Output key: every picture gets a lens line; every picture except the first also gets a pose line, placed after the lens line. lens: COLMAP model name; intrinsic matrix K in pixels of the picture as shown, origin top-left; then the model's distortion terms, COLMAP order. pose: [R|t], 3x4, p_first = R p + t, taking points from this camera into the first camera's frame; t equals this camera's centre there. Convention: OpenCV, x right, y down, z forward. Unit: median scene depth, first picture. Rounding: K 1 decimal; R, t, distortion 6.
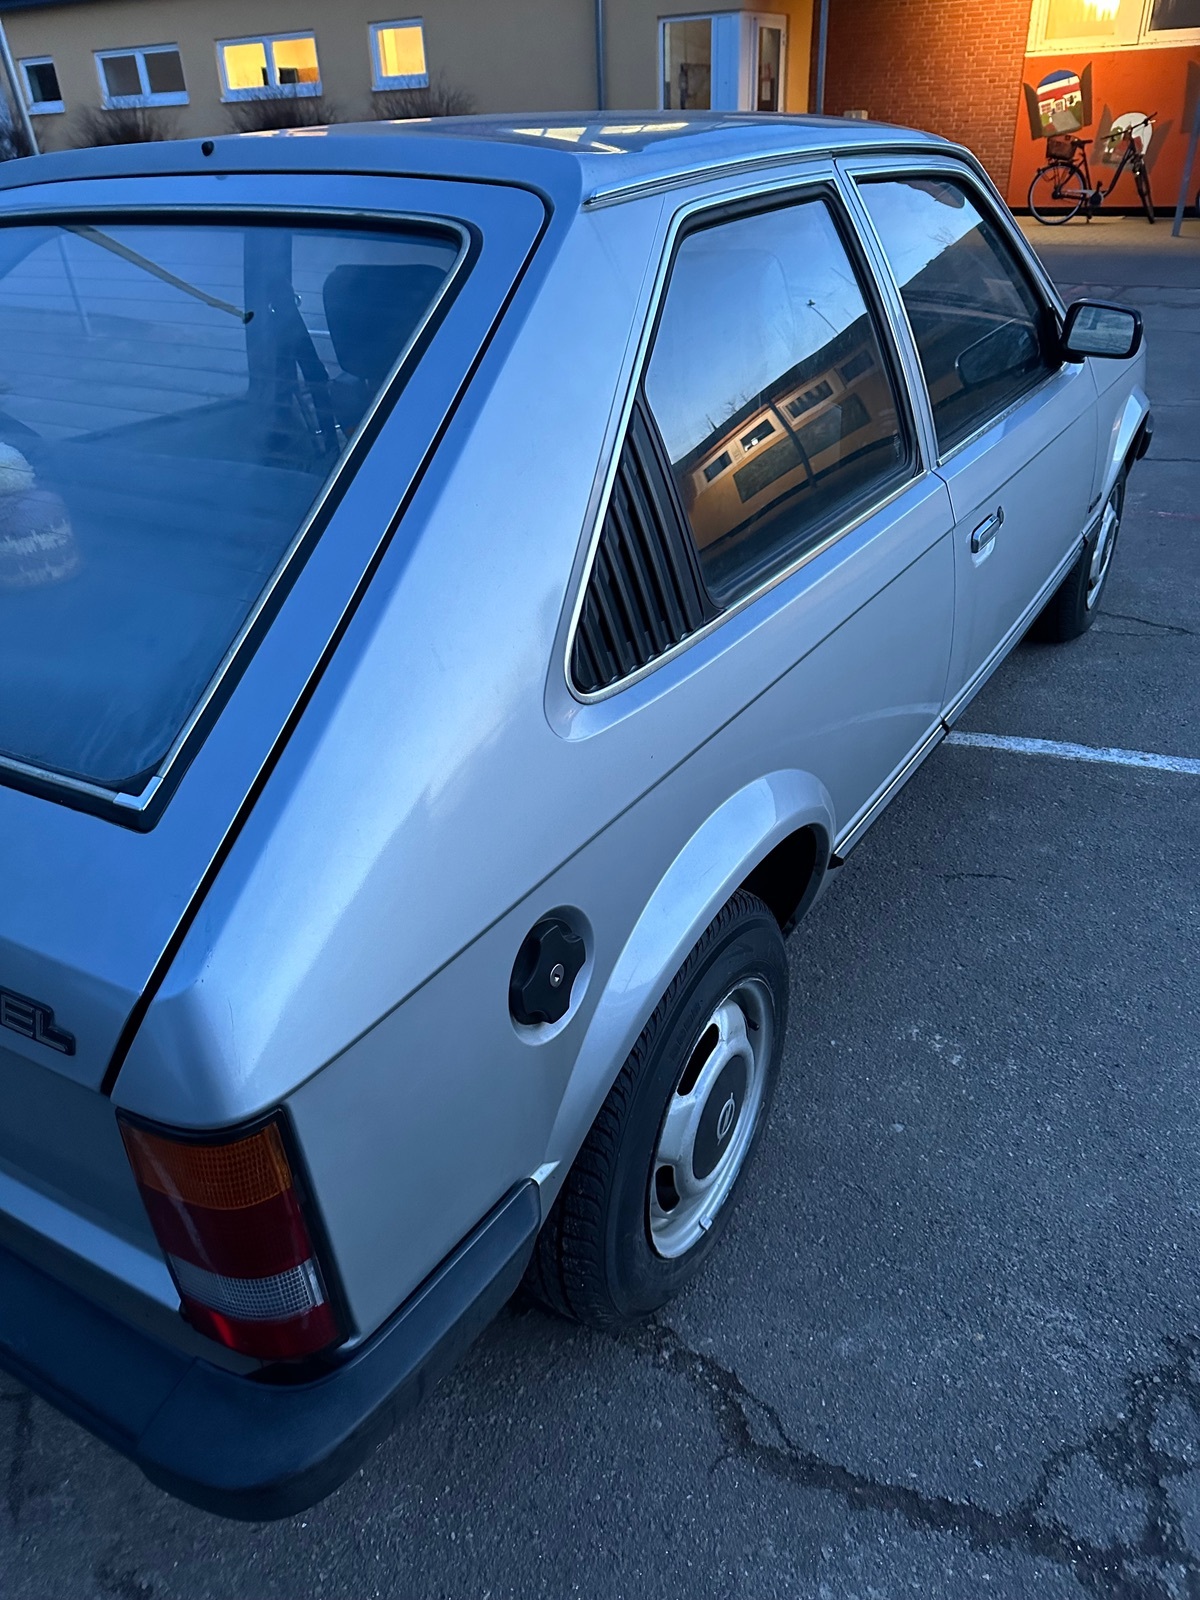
lens RADIAL K [[1111.0, 0, 600.0], [0, 1111.0, 800.0], [0, 0, 1]] dist [0.008076, -0.007276]
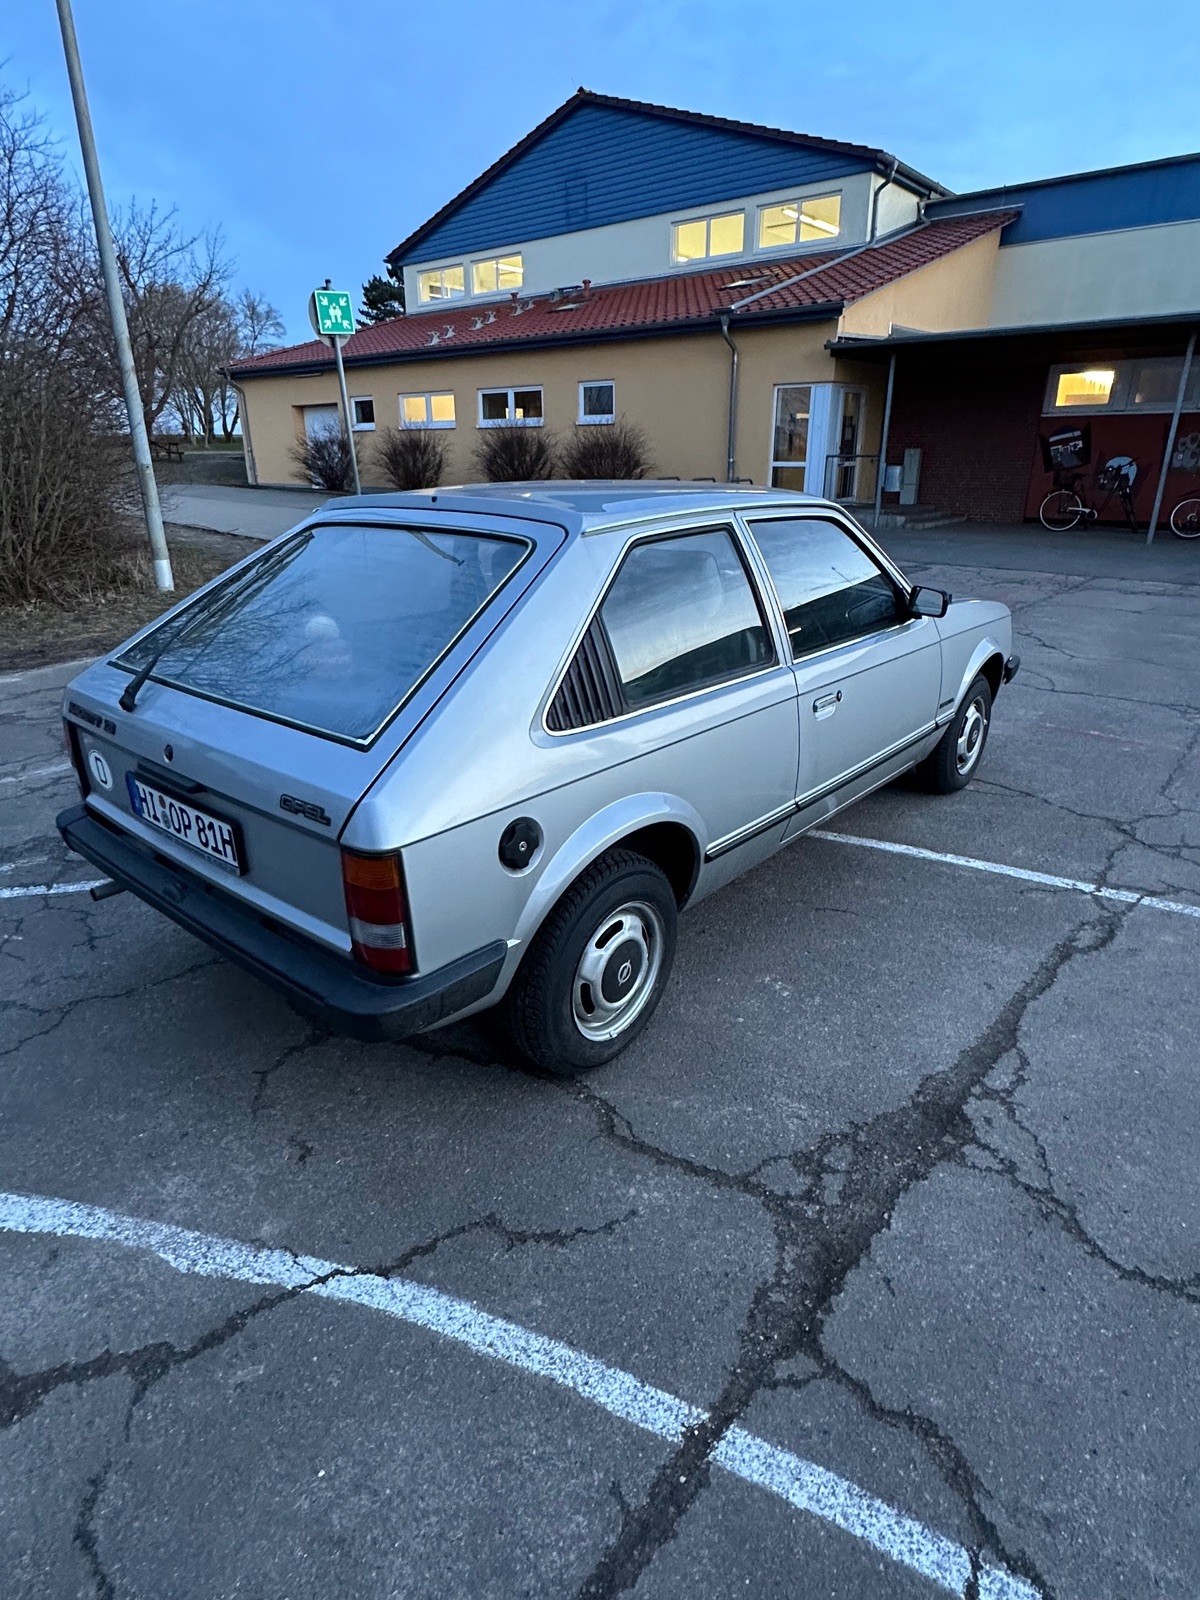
lens RADIAL K [[880.8, 0, 600.0], [0, 880.8, 800.0], [0, 0, 1]] dist [-0.001241, 0.000804]
pose [[0.987224, 0.086323, -0.133933, 0.249542], [-0.106275, 0.982988, -0.149799, 0.224841], [0.118724, 0.162119, 0.979603, -0.560463]]
